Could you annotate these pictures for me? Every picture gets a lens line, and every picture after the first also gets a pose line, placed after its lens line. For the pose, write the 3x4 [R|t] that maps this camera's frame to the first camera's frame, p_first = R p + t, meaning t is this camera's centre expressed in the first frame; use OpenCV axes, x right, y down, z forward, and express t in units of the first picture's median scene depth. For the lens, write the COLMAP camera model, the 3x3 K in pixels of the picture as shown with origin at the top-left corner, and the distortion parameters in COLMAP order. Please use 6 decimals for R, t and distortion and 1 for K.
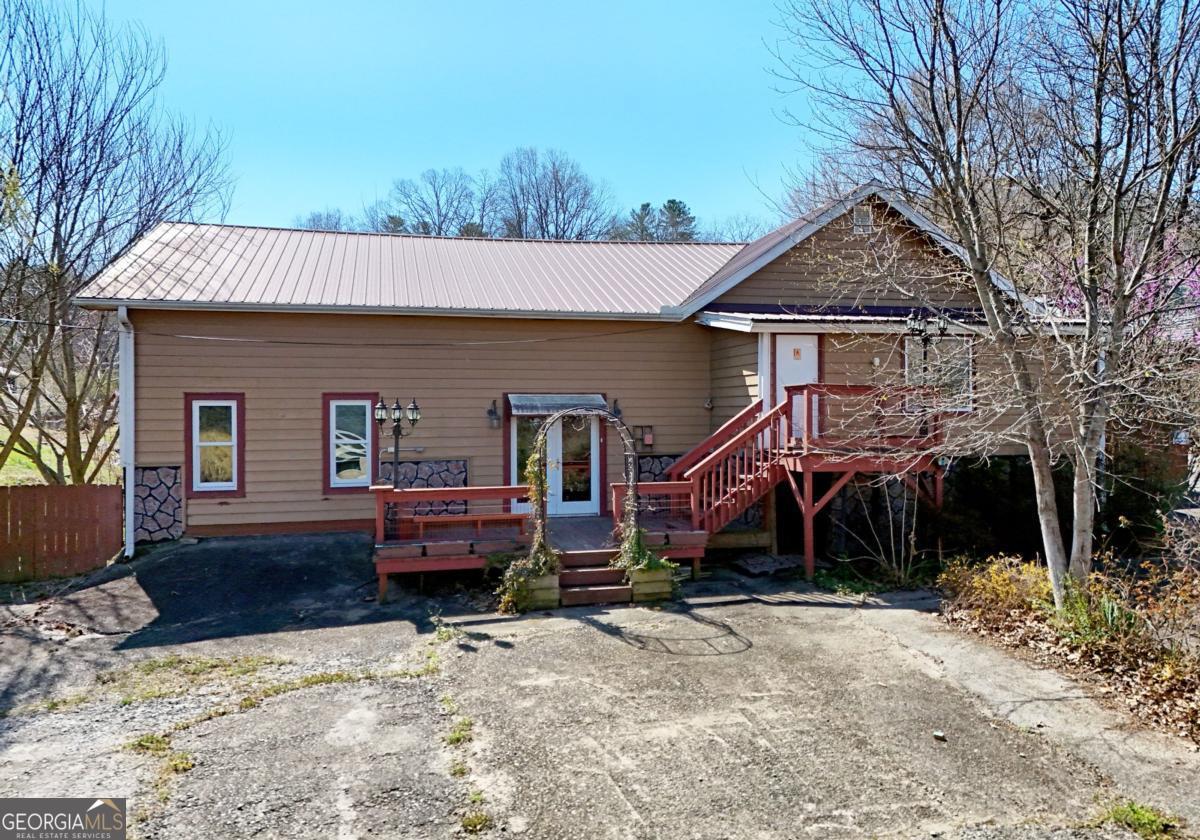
lens RADIAL K [[870.2, 0, 600.0], [0, 870.2, 420.0], [0, 0, 1]] dist [0.043694, -0.002722]
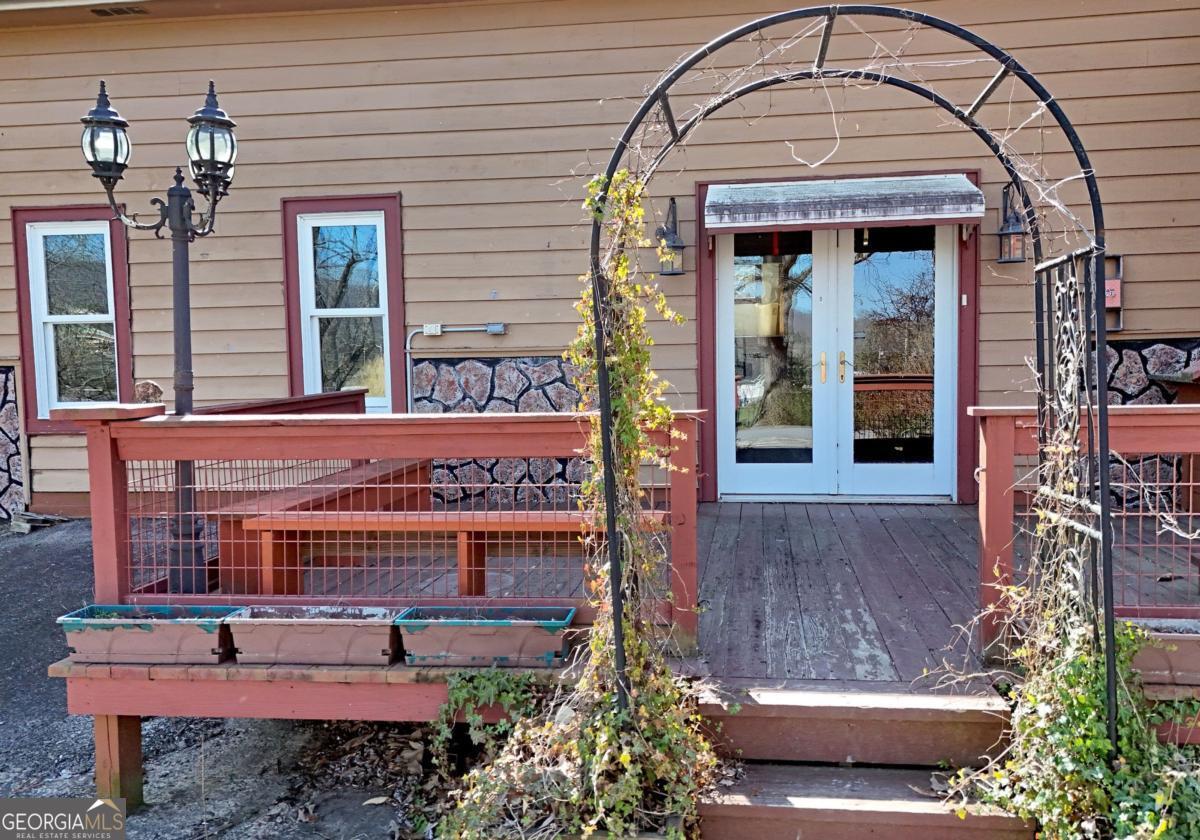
lens RADIAL K [[872.6, 0, 669.2], [0, 872.6, 420.8], [0, 0, 1]] dist [0.031988, -0.001261]
pose [[0.935095, 0.012162, -0.354188, 0.018684], [0.009286, 0.998227, 0.058793, 0.056968], [0.354275, -0.058266, 0.933324, 0.678473]]
